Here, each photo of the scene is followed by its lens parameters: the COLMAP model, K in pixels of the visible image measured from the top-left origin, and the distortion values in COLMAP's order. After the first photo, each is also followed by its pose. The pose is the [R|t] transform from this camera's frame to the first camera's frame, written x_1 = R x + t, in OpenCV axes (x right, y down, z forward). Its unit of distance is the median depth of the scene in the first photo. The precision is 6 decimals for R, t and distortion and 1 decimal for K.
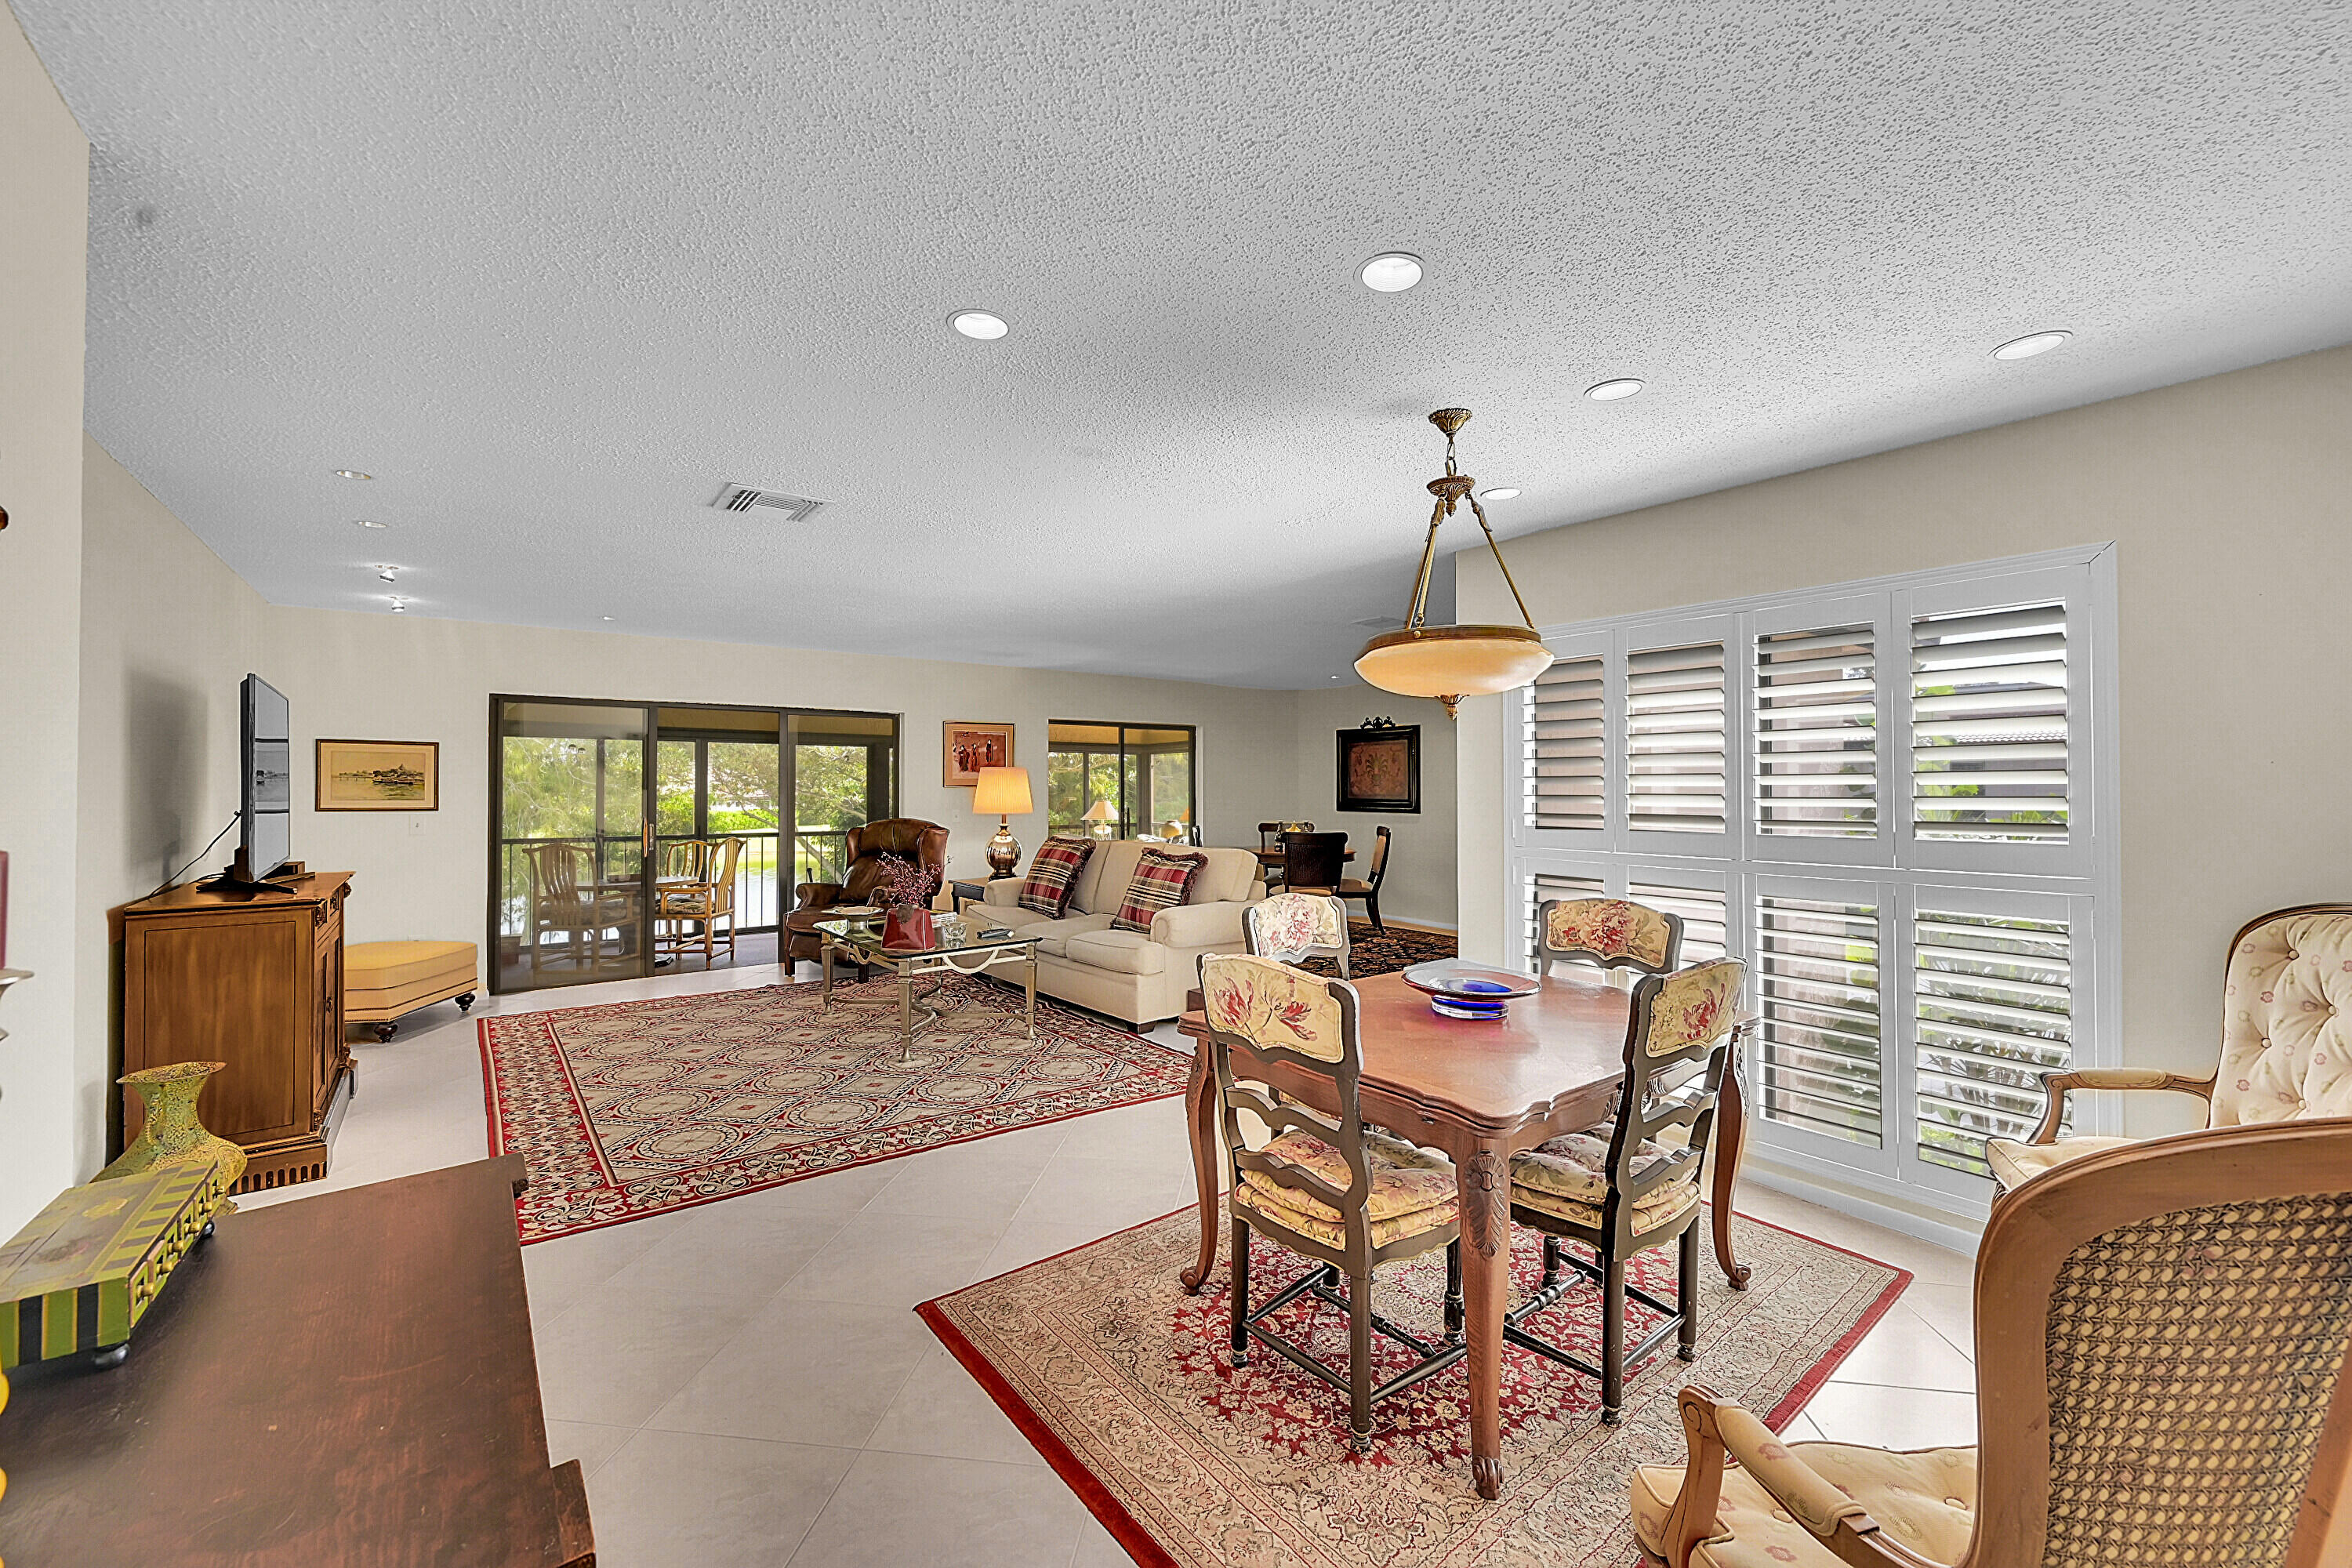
lens RADIAL K [[924.5, 0, 1185.8], [0, 924.5, 776.5], [0, 0, 1]] dist [-0.000457, 0.000222]
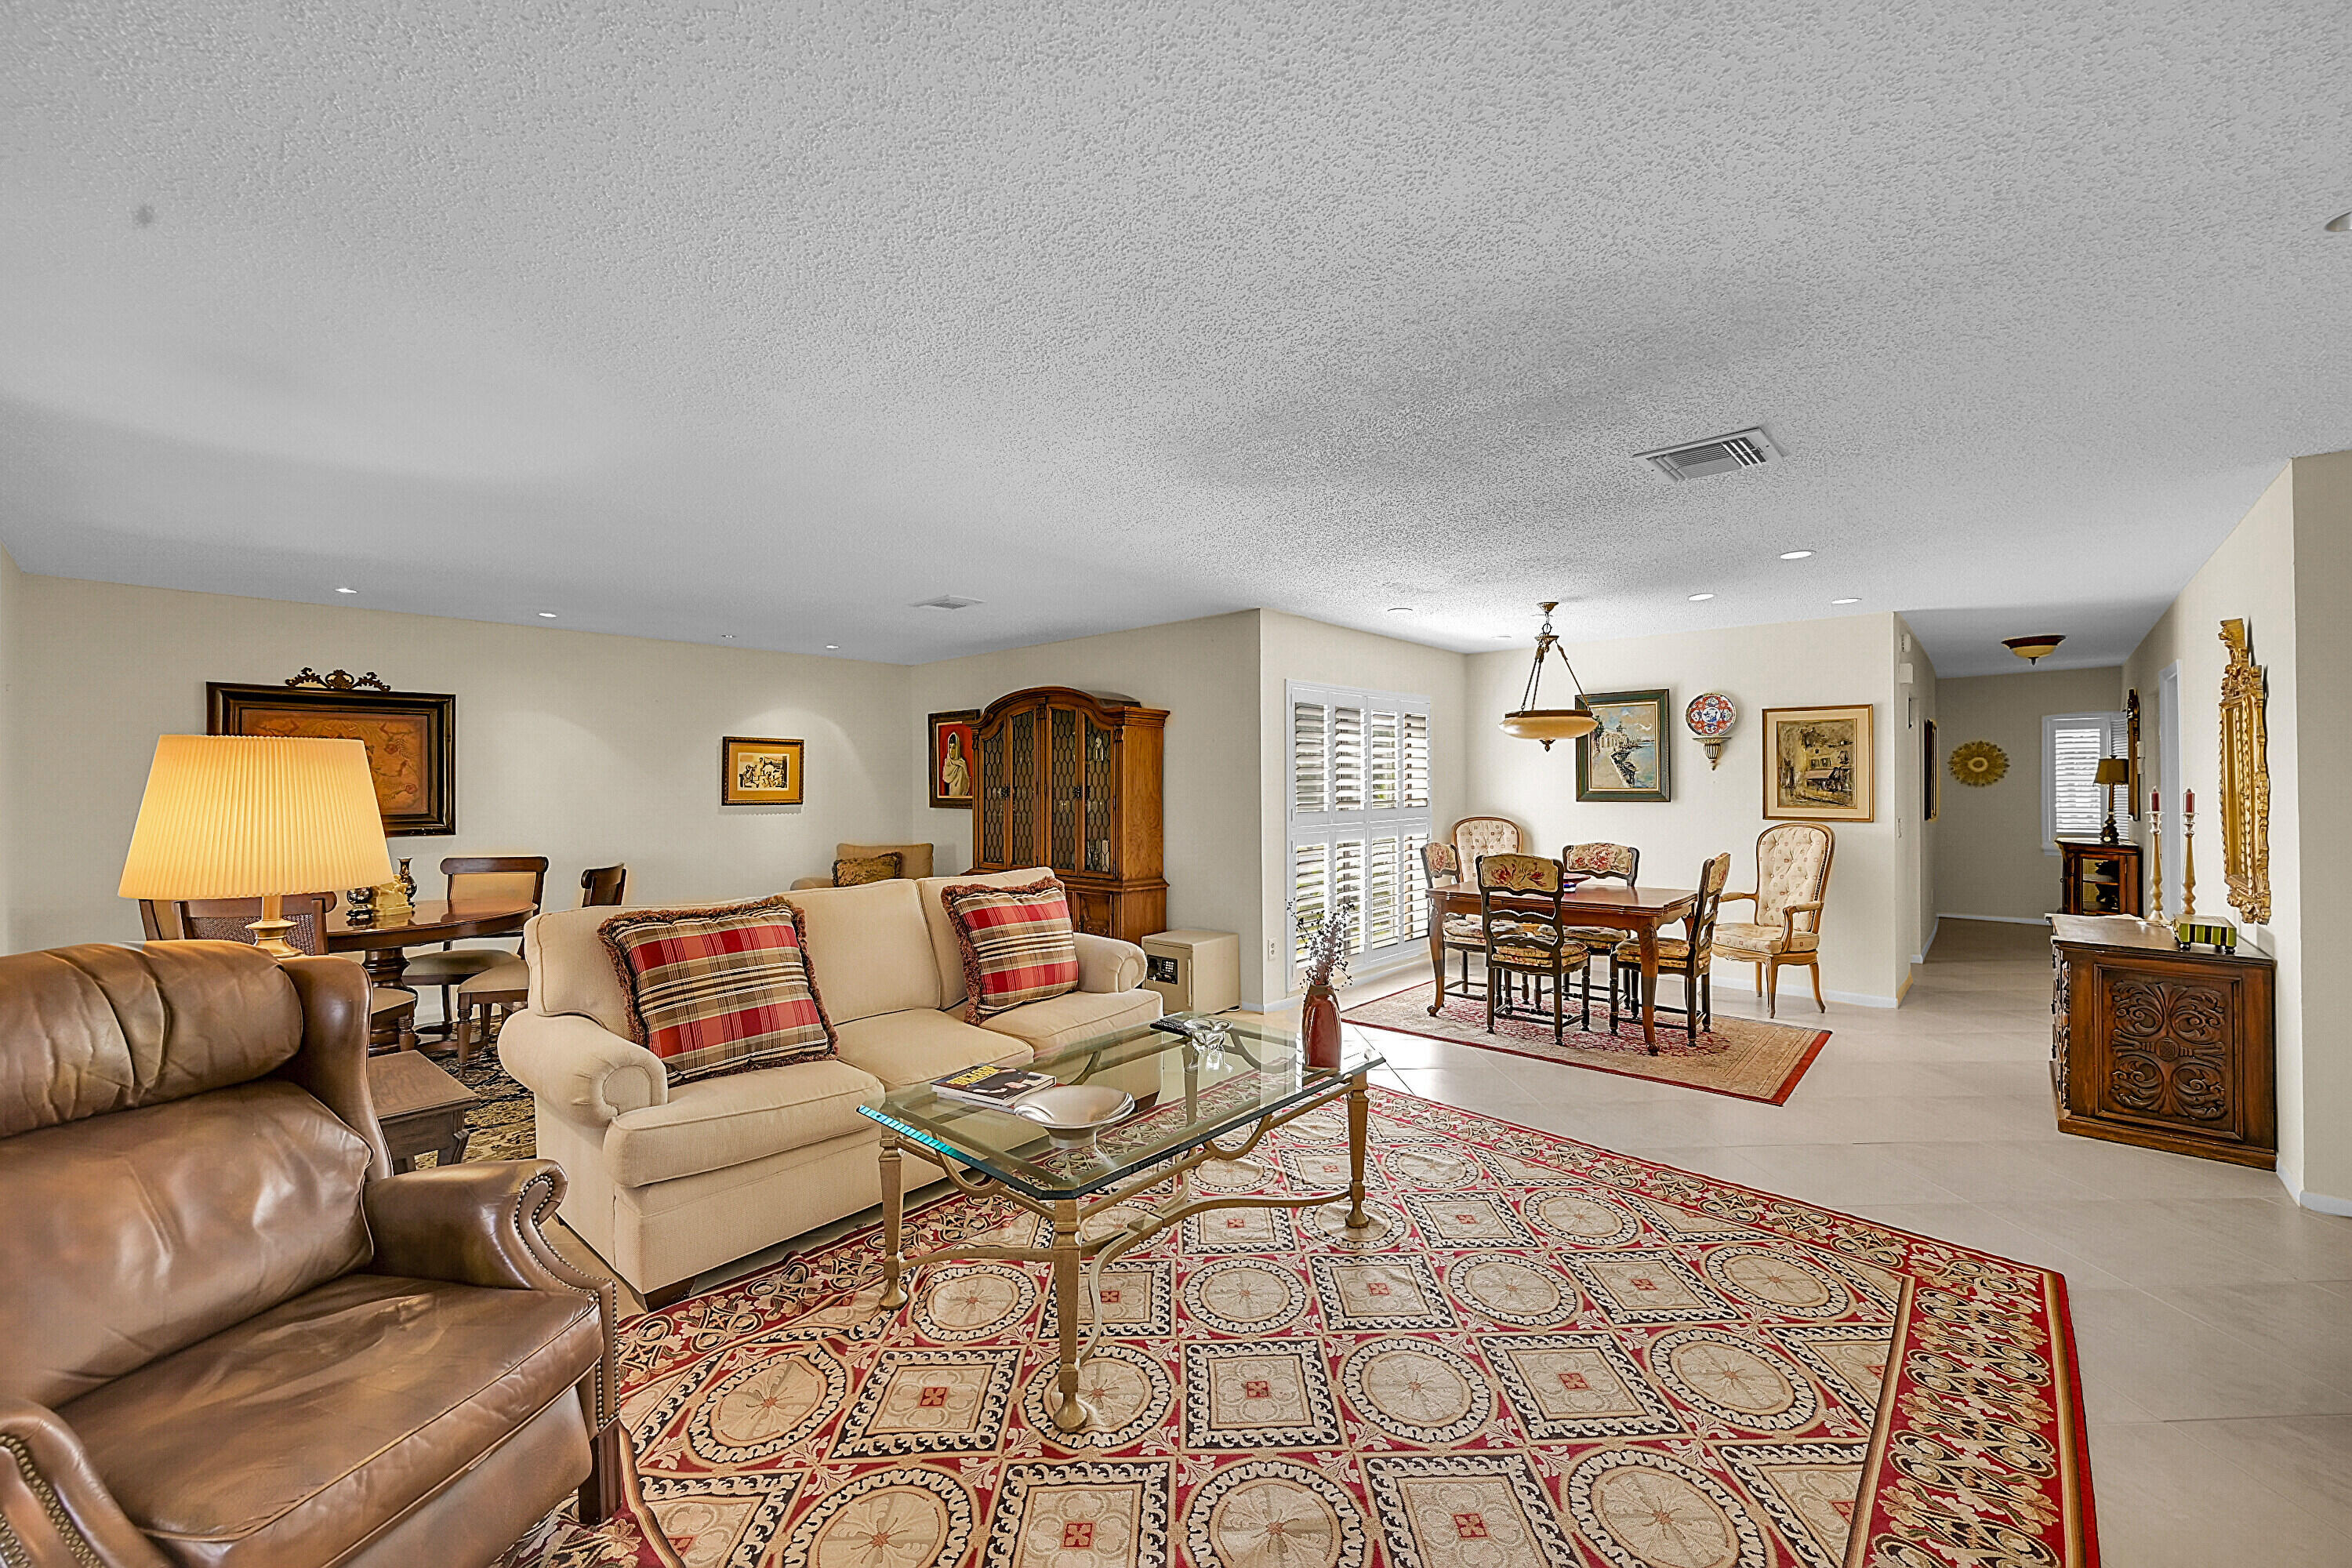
lens RADIAL K [[924.5, 0, 1185.8], [0, 924.5, 776.5], [0, 0, 1]] dist [-0.000457, 0.000222]
pose [[-0.172495, 0.002261, 0.985008, -1.259764], [-0.002729, 0.999992, -0.002773, 0.005262], [-0.985007, -0.003167, -0.172488, 1.700141]]
